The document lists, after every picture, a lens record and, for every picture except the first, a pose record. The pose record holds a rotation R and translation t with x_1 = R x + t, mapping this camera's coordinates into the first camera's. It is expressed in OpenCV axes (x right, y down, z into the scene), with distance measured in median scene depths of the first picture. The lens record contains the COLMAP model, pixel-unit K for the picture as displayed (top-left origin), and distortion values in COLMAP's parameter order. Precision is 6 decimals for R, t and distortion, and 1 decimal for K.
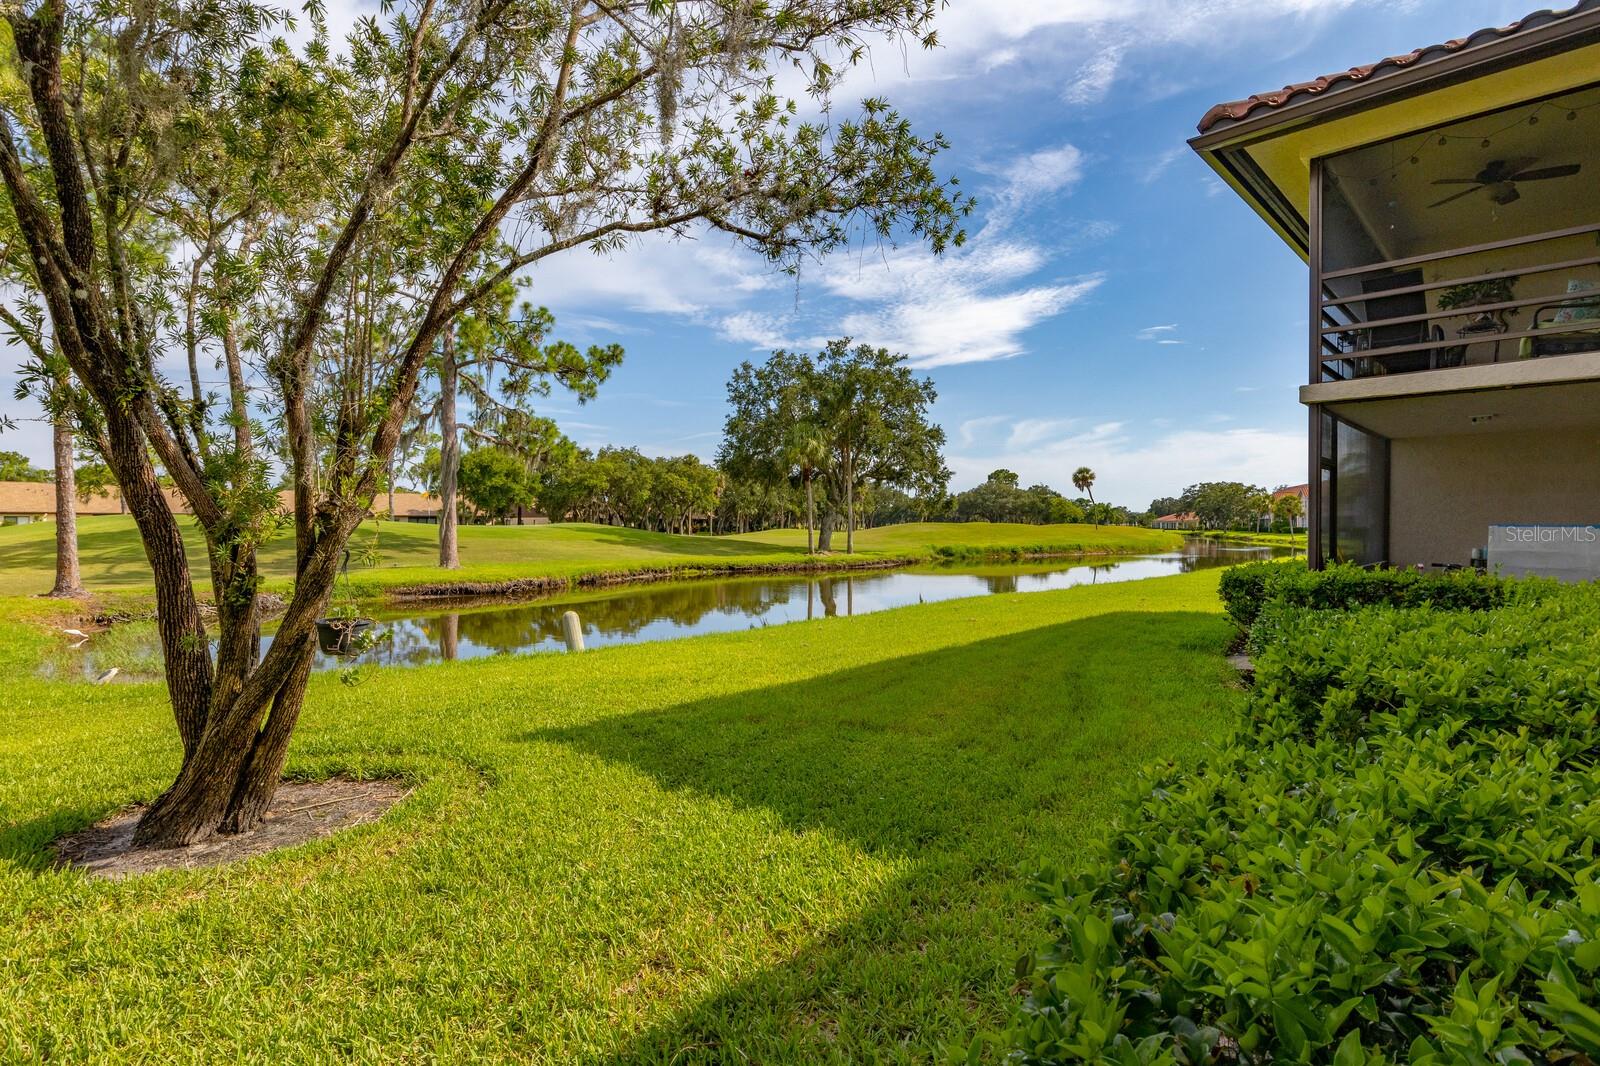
lens RADIAL K [[795.3, 0, 802.0], [0, 795.3, 530.3], [0, 0, 1]] dist [-0.003359, -0.002668]
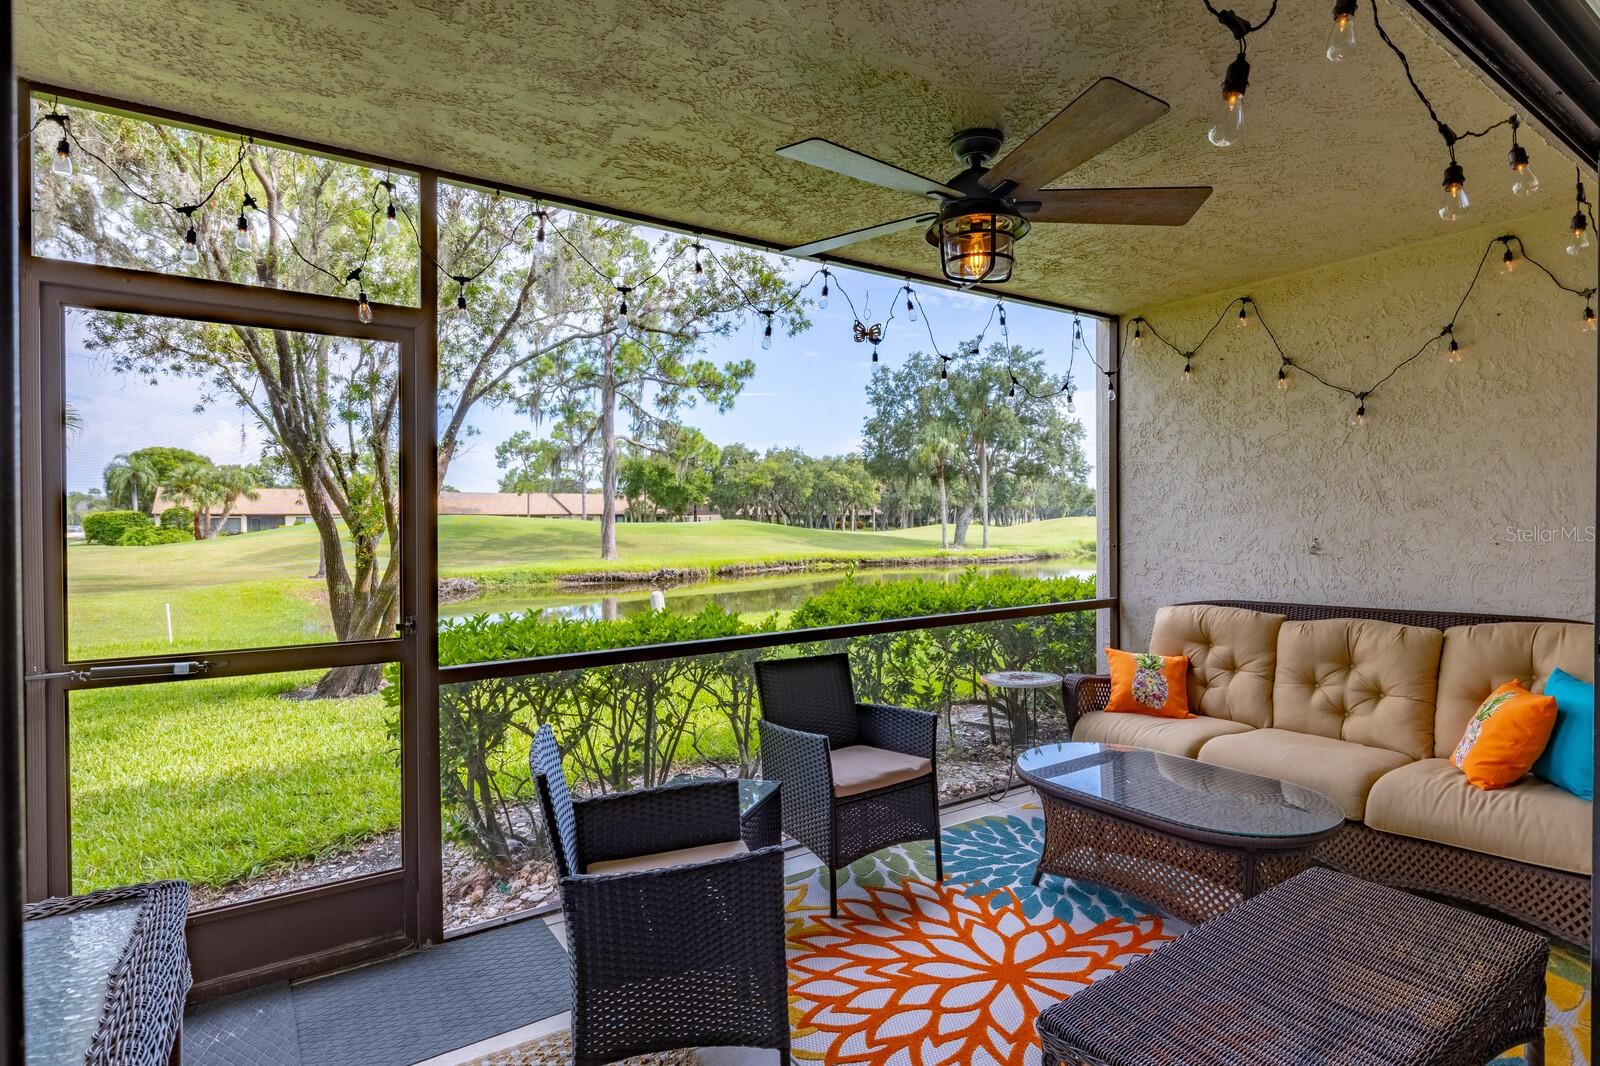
lens RADIAL K [[795.3, 0, 801.3], [0, 795.3, 530.4], [0, 0, 1]] dist [-0.003359, -0.002668]
pose [[0.974534, -0.004366, -0.224197, 0.058433], [0.005621, 0.999972, 0.004960, 0.000224], [0.224169, -0.006093, 0.974531, -0.047494]]
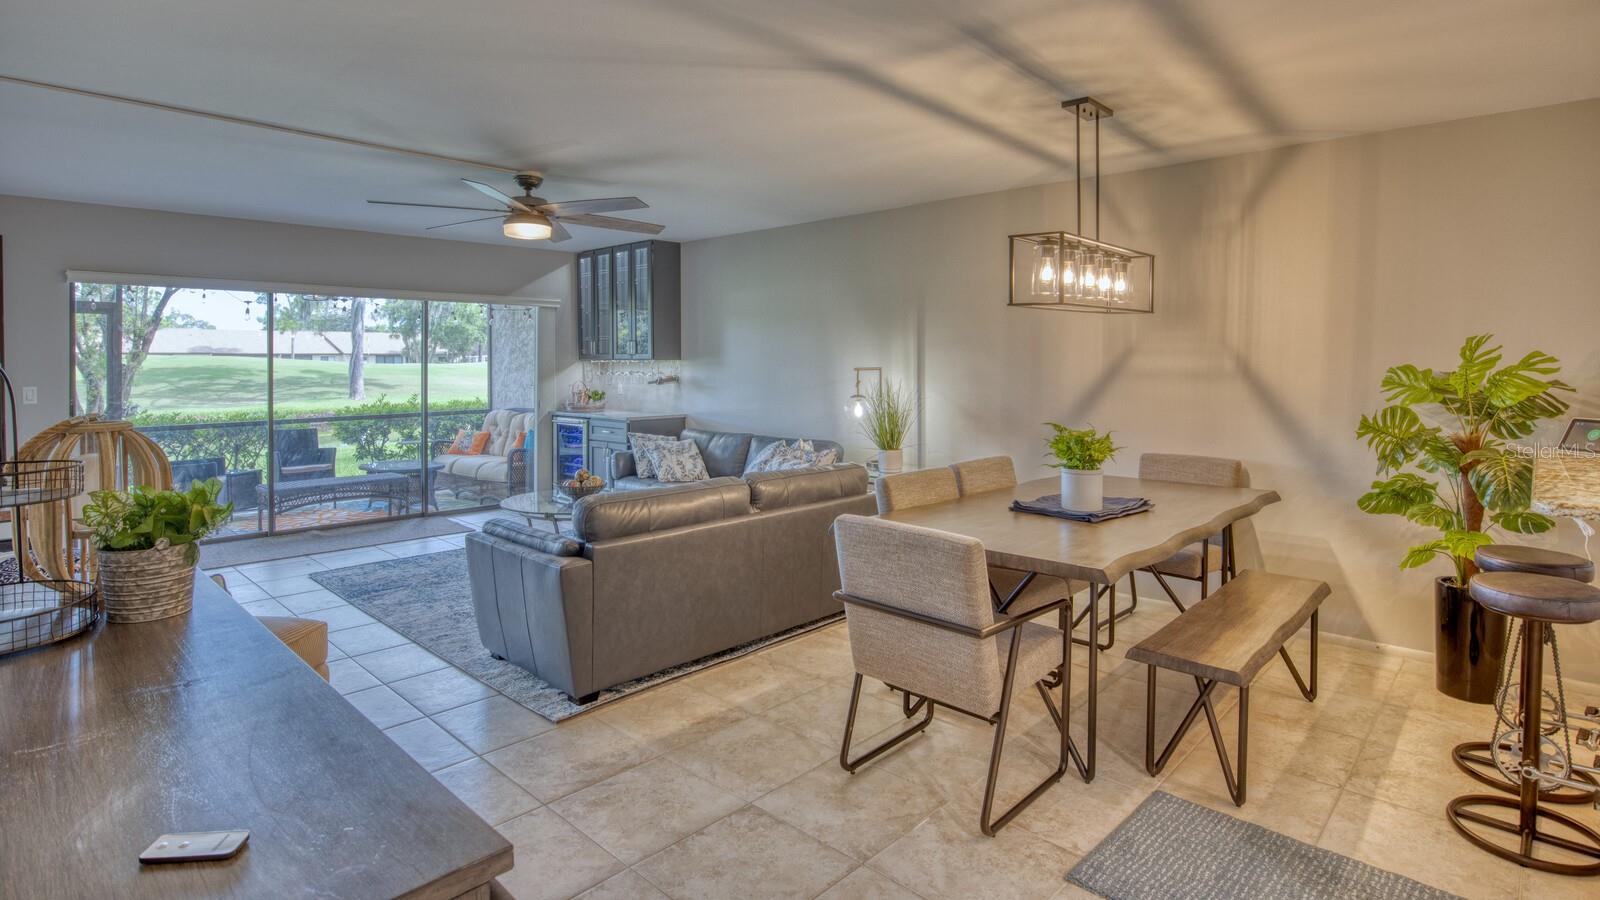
lens RADIAL K [[807.6, 0, 803.3], [0, 807.6, 367.8], [0, 0, 1]] dist [-0.039026, 0.008430]
pose [[0.999988, -0.003354, 0.003702, 0.153435], [0.003344, 0.999991, 0.002644, -0.001887], [-0.003711, -0.002632, 0.999990, -0.153178]]
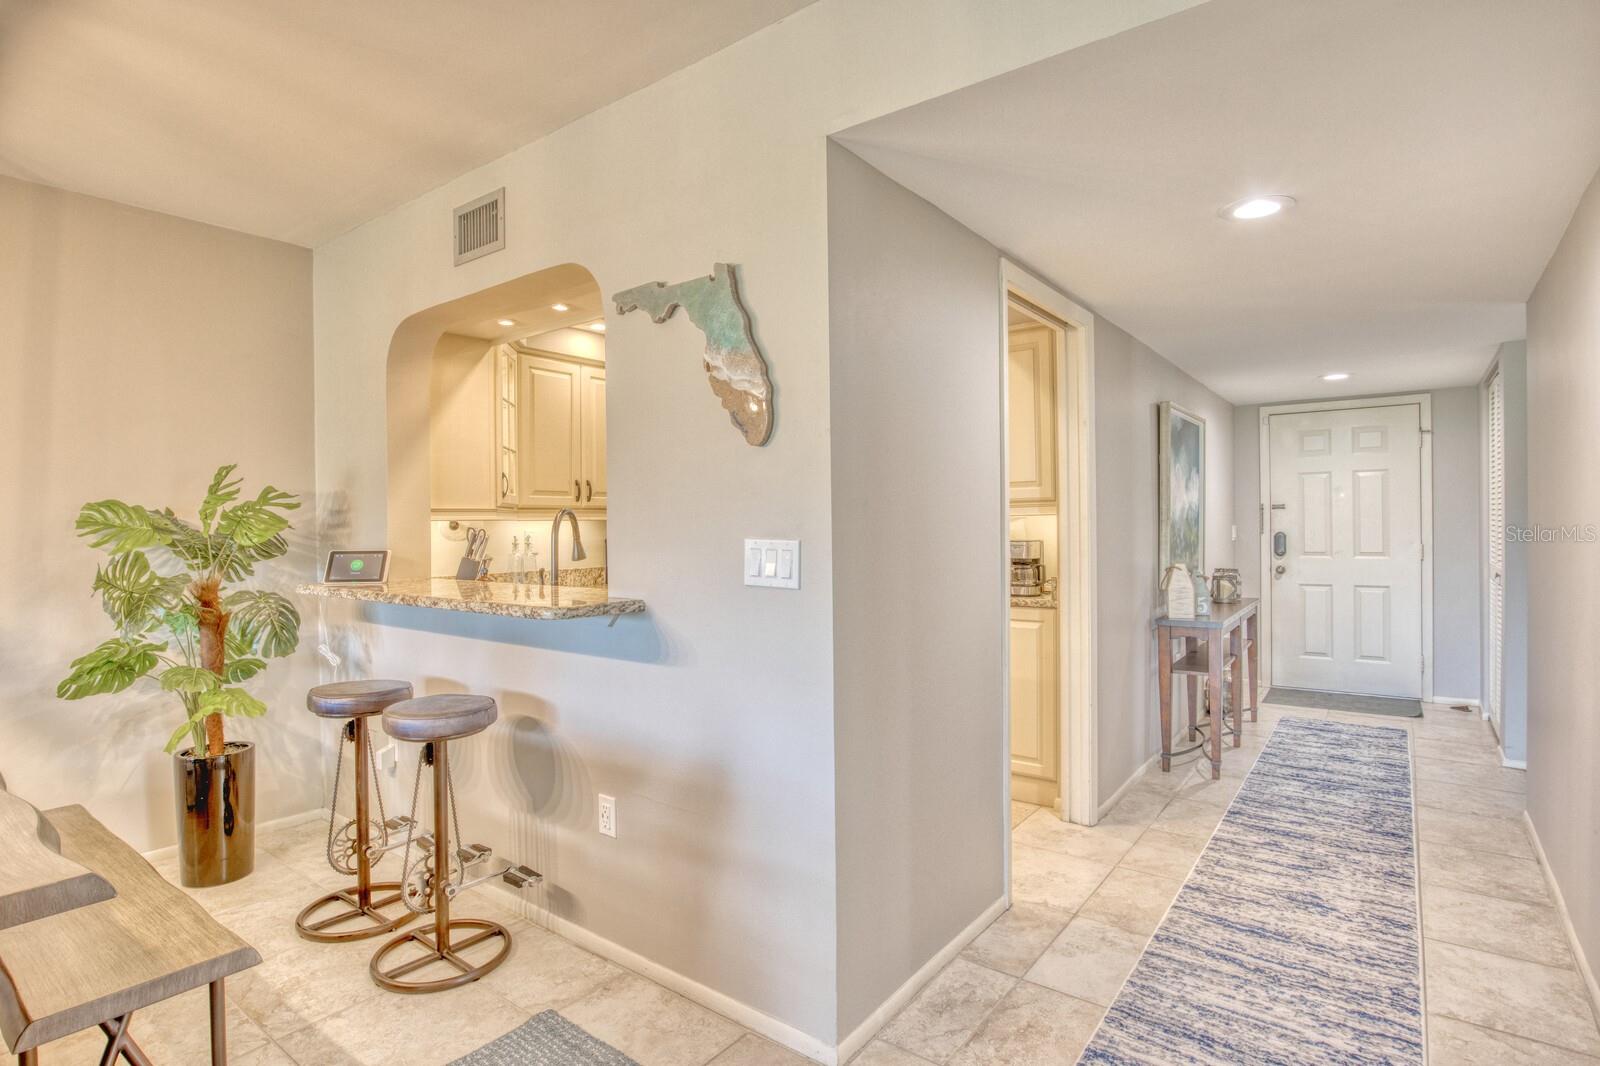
lens RADIAL K [[807.0, 0, 807.5], [0, 807.0, 529.6], [0, 0, 1]] dist [-0.042875, 0.011688]
pose [[-0.115629, -0.006940, 0.993268, 0.147129], [0.013984, 0.999865, 0.008614, 0.000590], [-0.993194, 0.014886, -0.115516, -0.123498]]
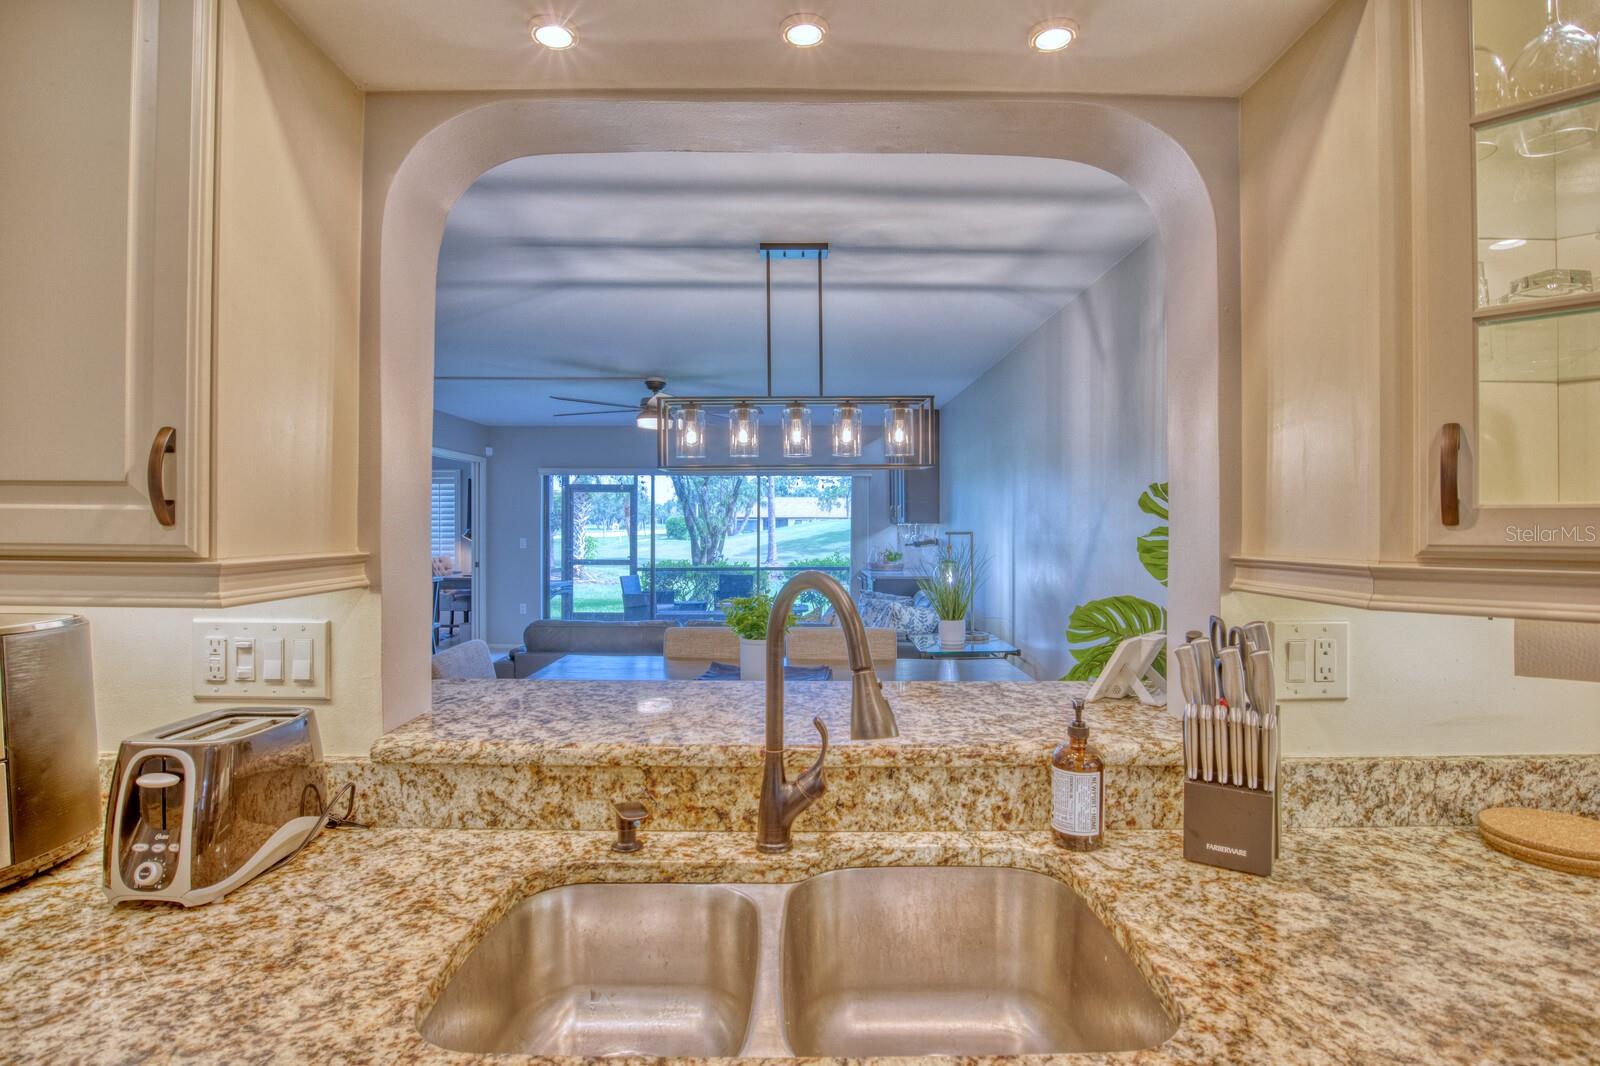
lens RADIAL K [[807.0, 0, 804.6], [0, 807.0, 532.0], [0, 0, 1]] dist [-0.042875, 0.011688]
pose [[0.692455, 0.006572, -0.721431, 0.225223], [-0.005411, 0.999978, 0.003916, -0.001858], [0.721441, 0.001191, 0.692475, -0.127798]]
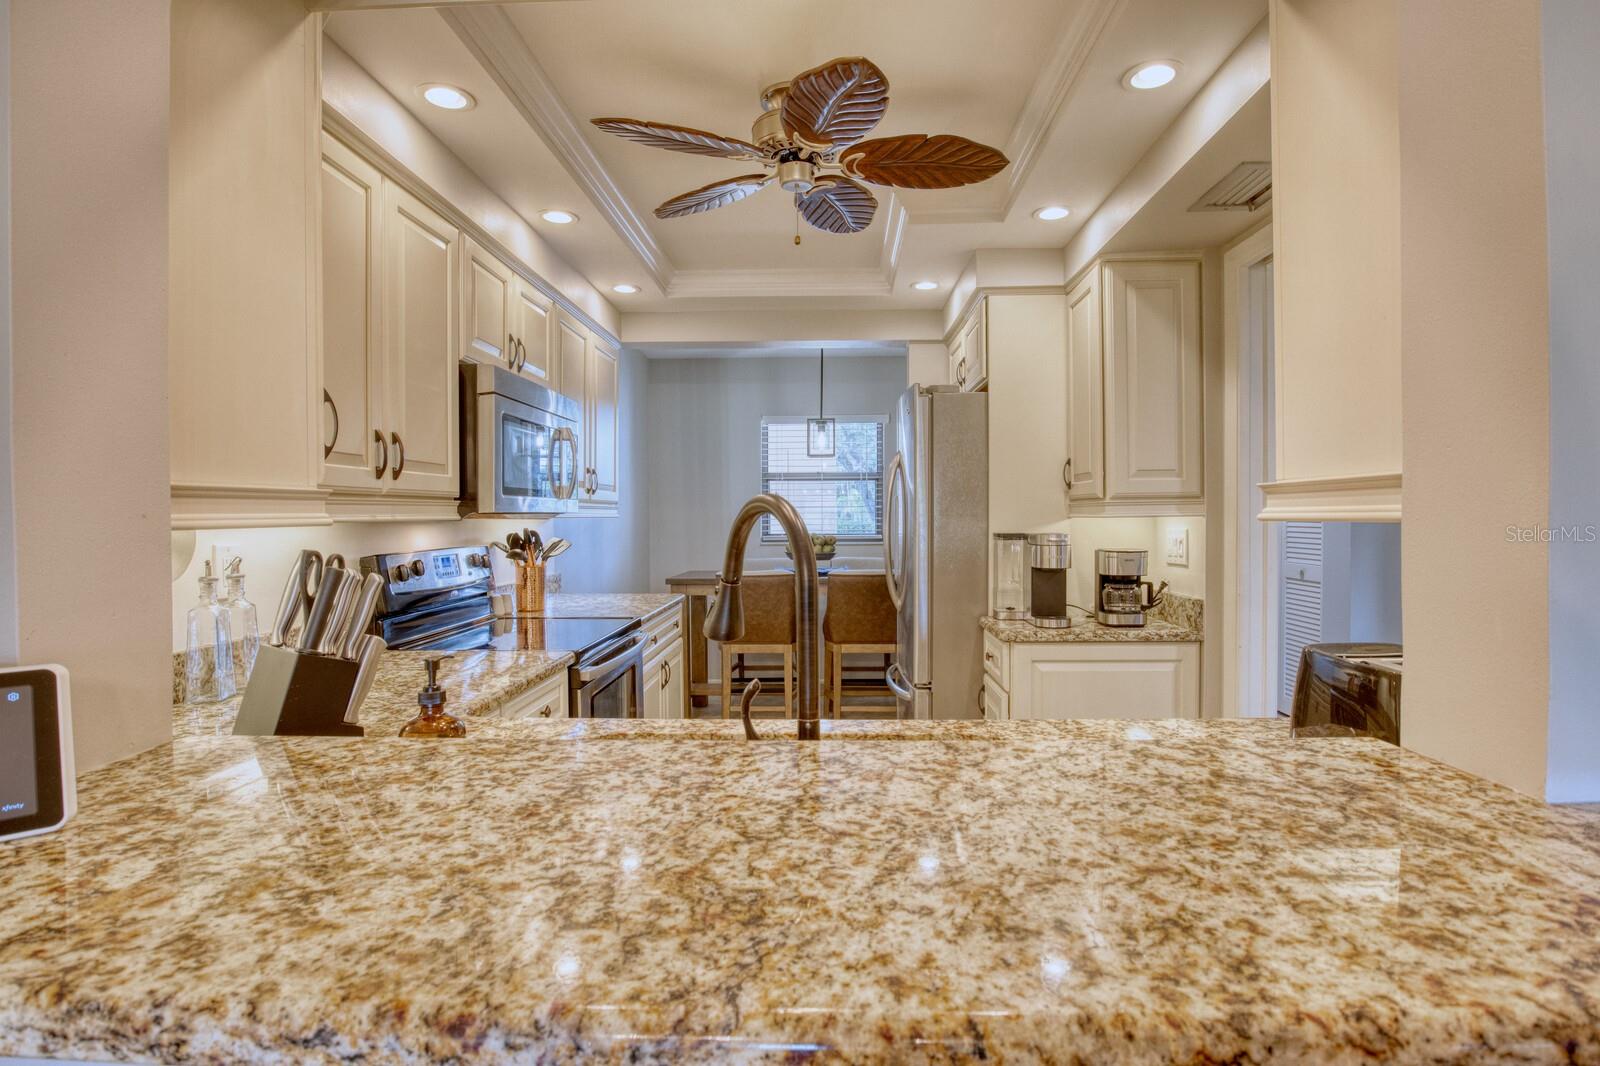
lens RADIAL K [[807.0, 0, 803.0], [0, 807.0, 531.5], [0, 0, 1]] dist [-0.042875, 0.011688]
pose [[-0.662845, -0.015665, 0.748592, 0.193353], [0.007057, 0.999606, 0.027166, -0.000389], [-0.748723, 0.023290, -0.662474, -0.099137]]
